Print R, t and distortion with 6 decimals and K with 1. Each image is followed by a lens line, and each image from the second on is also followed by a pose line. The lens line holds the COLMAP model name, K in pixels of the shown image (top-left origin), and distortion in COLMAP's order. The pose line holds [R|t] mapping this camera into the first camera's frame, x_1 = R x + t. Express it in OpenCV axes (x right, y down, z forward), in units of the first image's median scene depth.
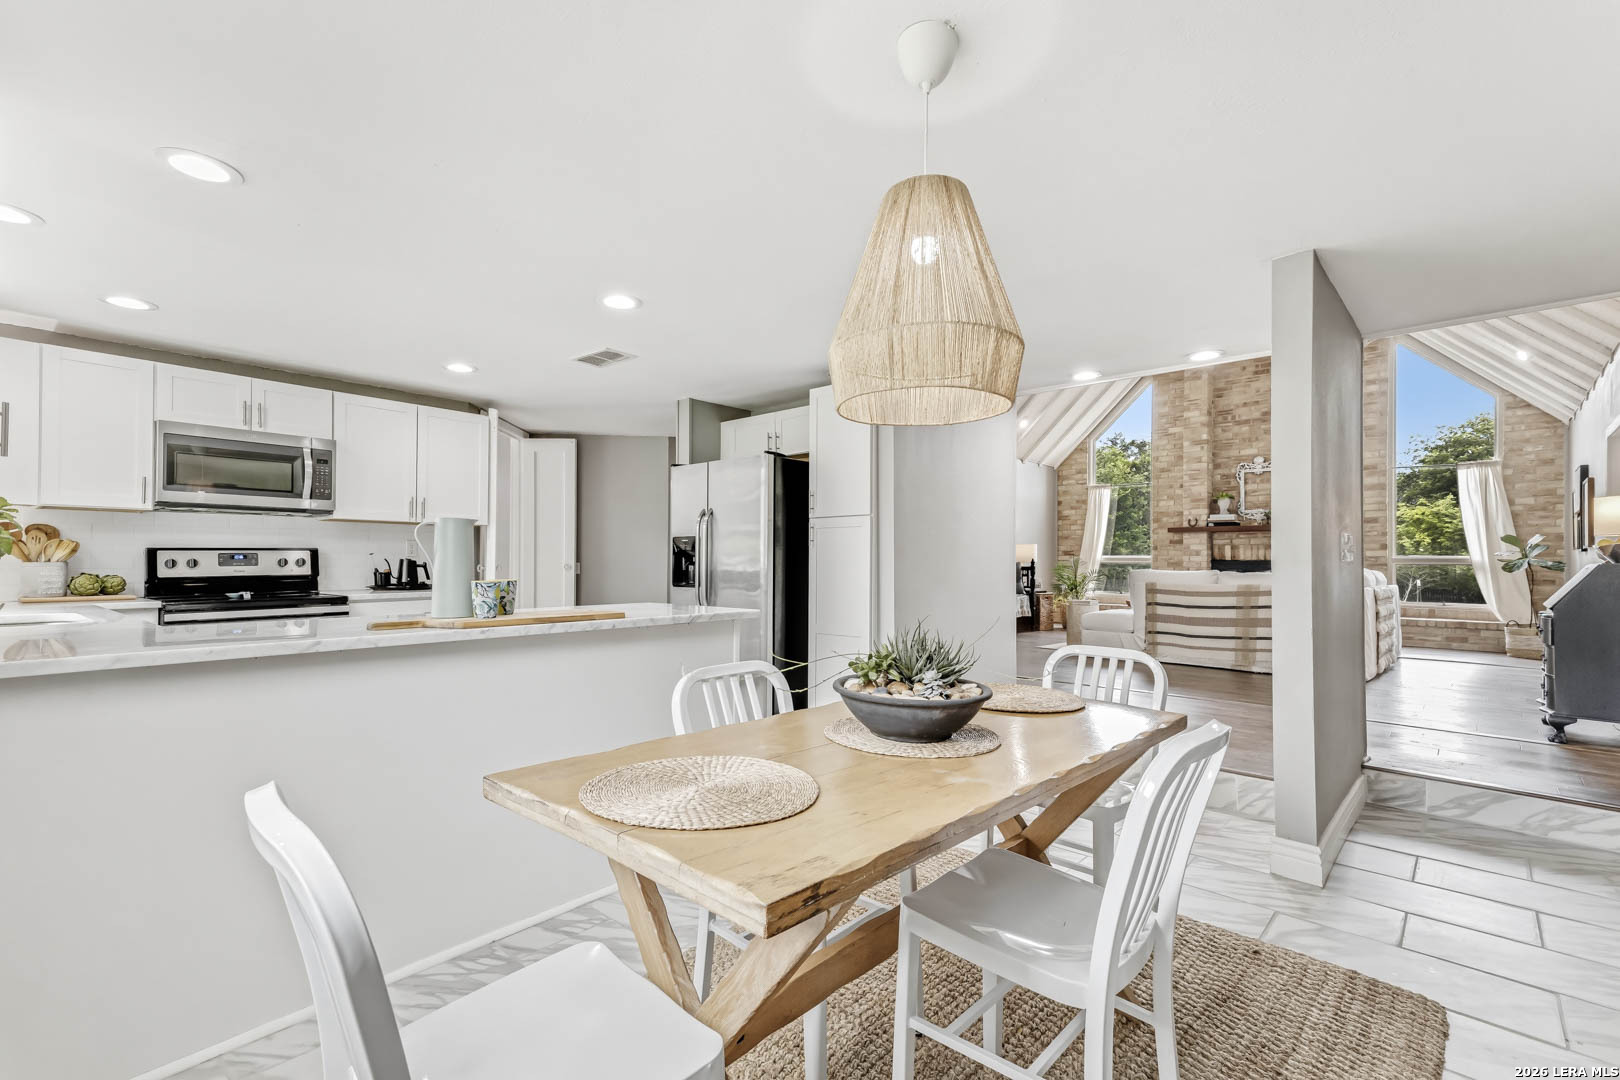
lens RADIAL K [[718.5, 0, 807.6], [0, 718.5, 550.4], [0, 0, 1]] dist [0.040260, 0.001253]
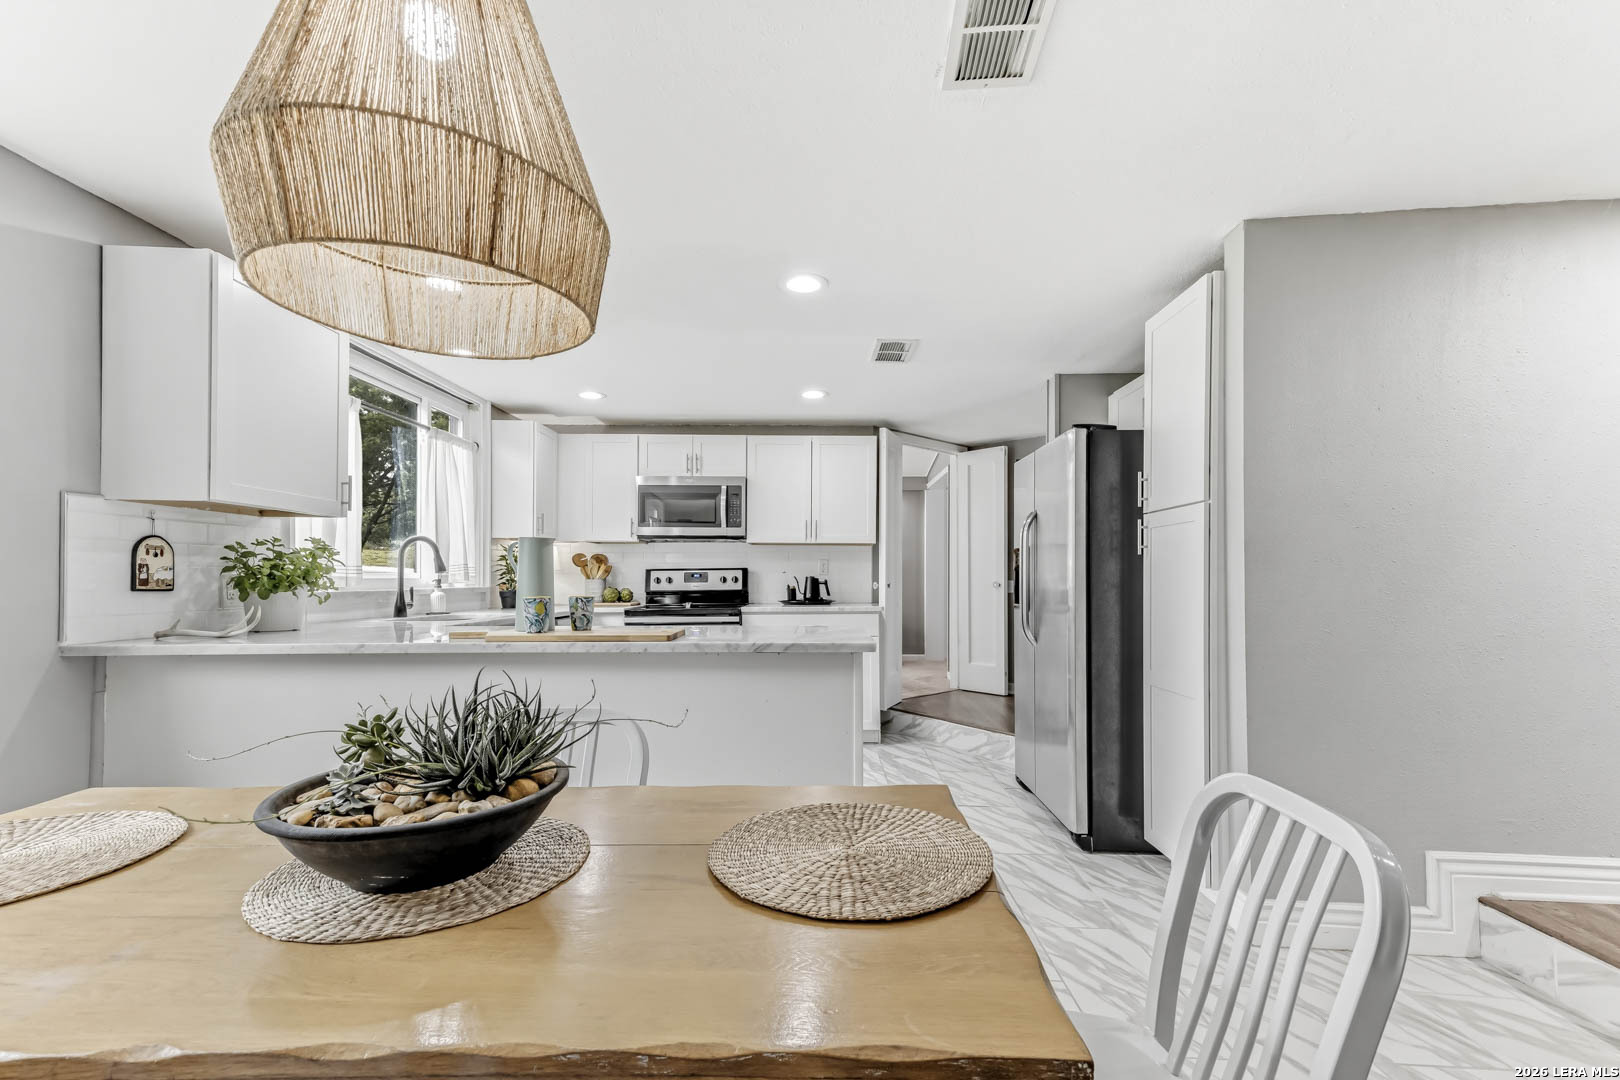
lens RADIAL K [[718.5, 0, 822.7], [0, 718.5, 570.2], [0, 0, 1]] dist [0.040260, 0.001253]
pose [[0.669582, -0.011427, -0.742651, 0.303263], [0.012901, 0.999910, -0.003754, 0.007108], [0.742626, -0.007067, 0.669669, 0.315047]]
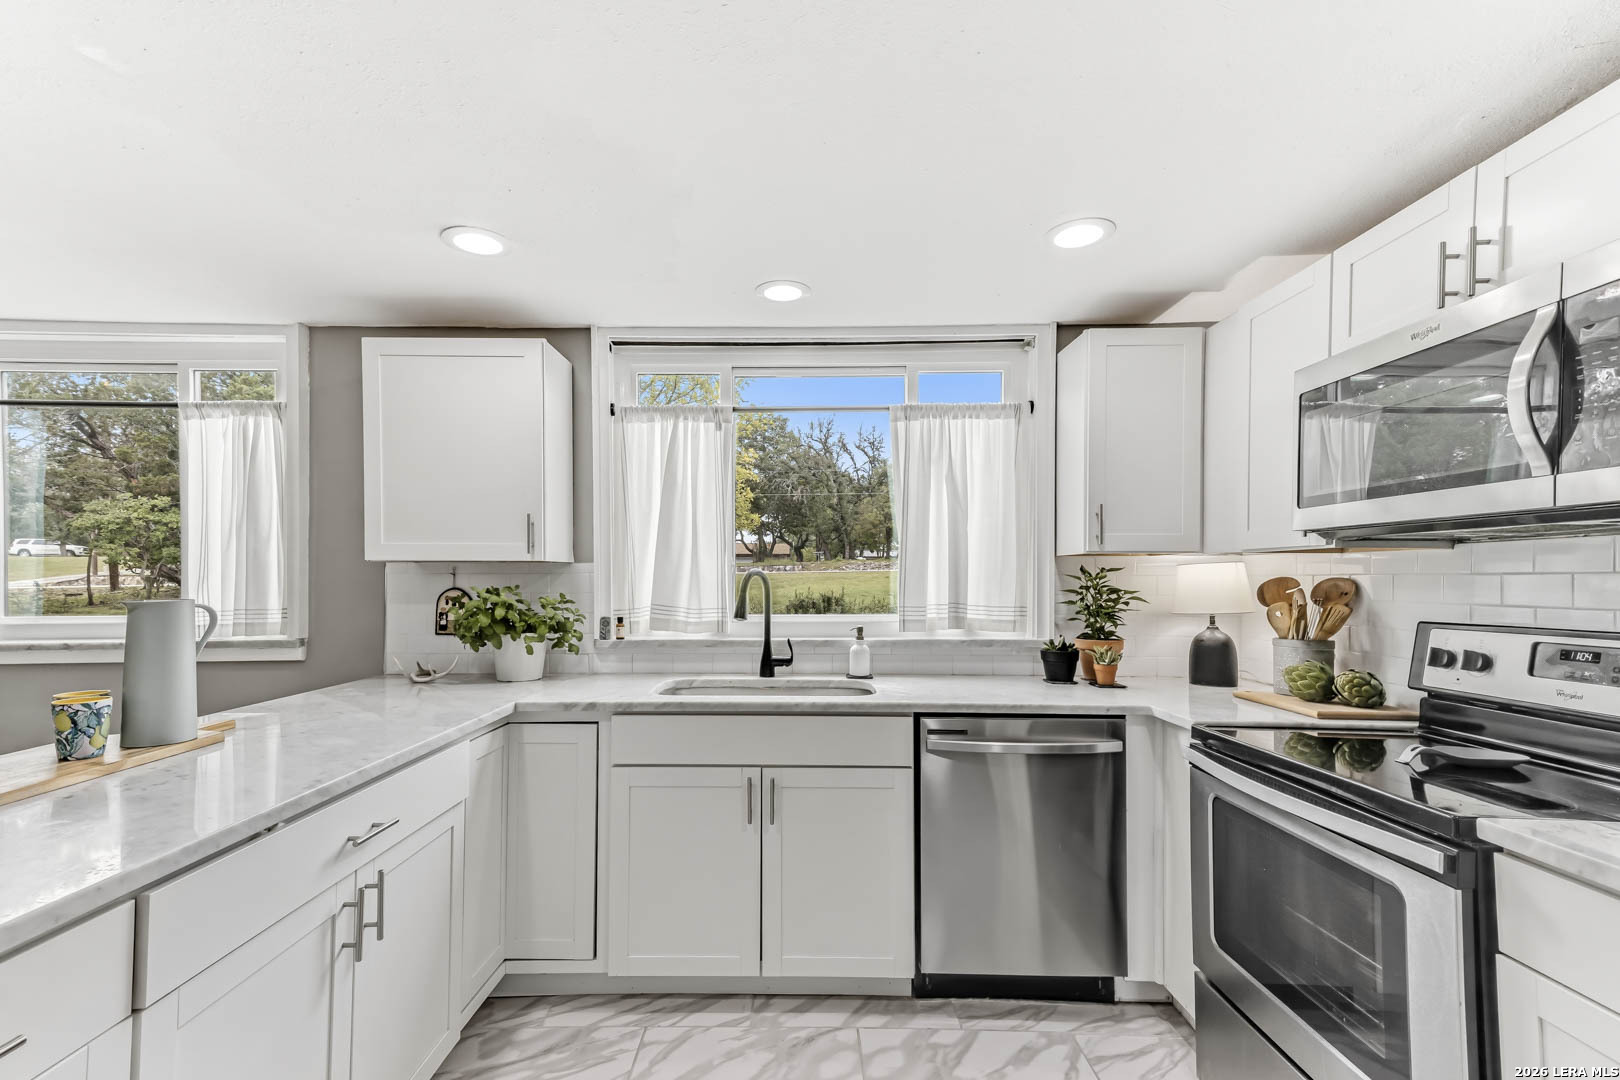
lens RADIAL K [[718.5, 0, 798.3], [0, 718.5, 577.6], [0, 0, 1]] dist [0.040260, 0.001253]
pose [[-0.749828, -0.003268, -0.661625, -0.247583], [0.007028, 0.999892, -0.012903, -0.026319], [0.661596, -0.014325, -0.749724, 1.003257]]
